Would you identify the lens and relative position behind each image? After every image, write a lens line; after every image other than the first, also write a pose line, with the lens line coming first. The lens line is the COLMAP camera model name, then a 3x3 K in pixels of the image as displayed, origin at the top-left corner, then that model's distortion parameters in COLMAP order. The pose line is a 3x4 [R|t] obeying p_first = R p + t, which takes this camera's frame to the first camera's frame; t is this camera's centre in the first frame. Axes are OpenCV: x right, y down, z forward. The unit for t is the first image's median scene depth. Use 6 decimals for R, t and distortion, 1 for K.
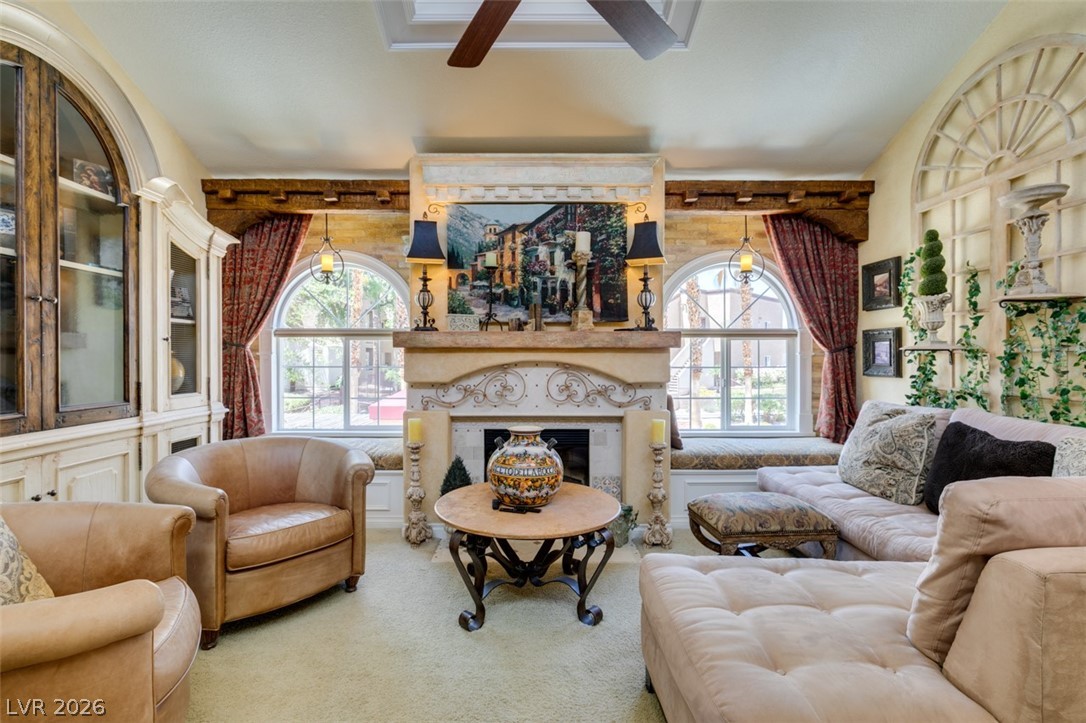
lens RADIAL K [[491.3, 0, 530.0], [0, 491.3, 358.2], [0, 0, 1]] dist [-0.003868, -0.000351]
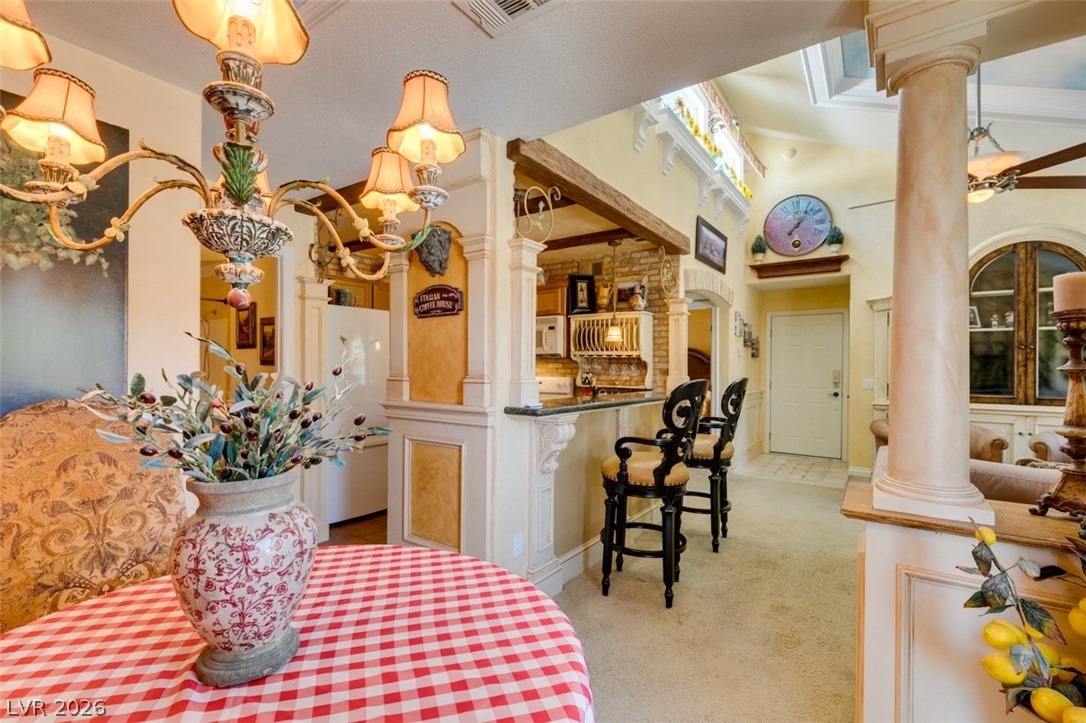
lens RADIAL K [[486.0, 0, 540.0], [0, 486.0, 365.7], [0, 0, 1]] dist [-0.000319, -0.000653]
pose [[-0.583703, -0.005058, -0.811952, 1.279765], [-0.009828, 0.999951, 0.000835, -0.008725], [0.811908, 0.008467, -0.583724, 0.288061]]
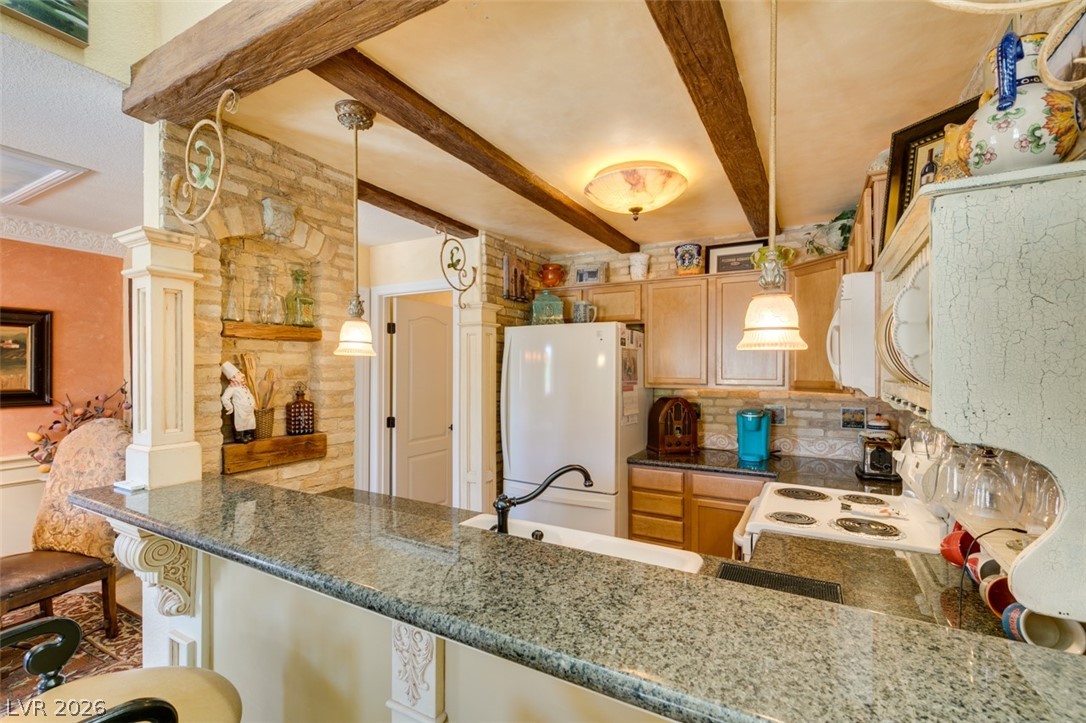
lens RADIAL K [[483.2, 0, 542.8], [0, 483.2, 367.1], [0, 0, 1]] dist [0.000008, -0.000139]
pose [[-0.873347, -0.000707, 0.487098, 0.160886], [-0.000402, 1.000000, 0.000731, -0.061290], [-0.487099, 0.000443, -0.873347, 0.071849]]
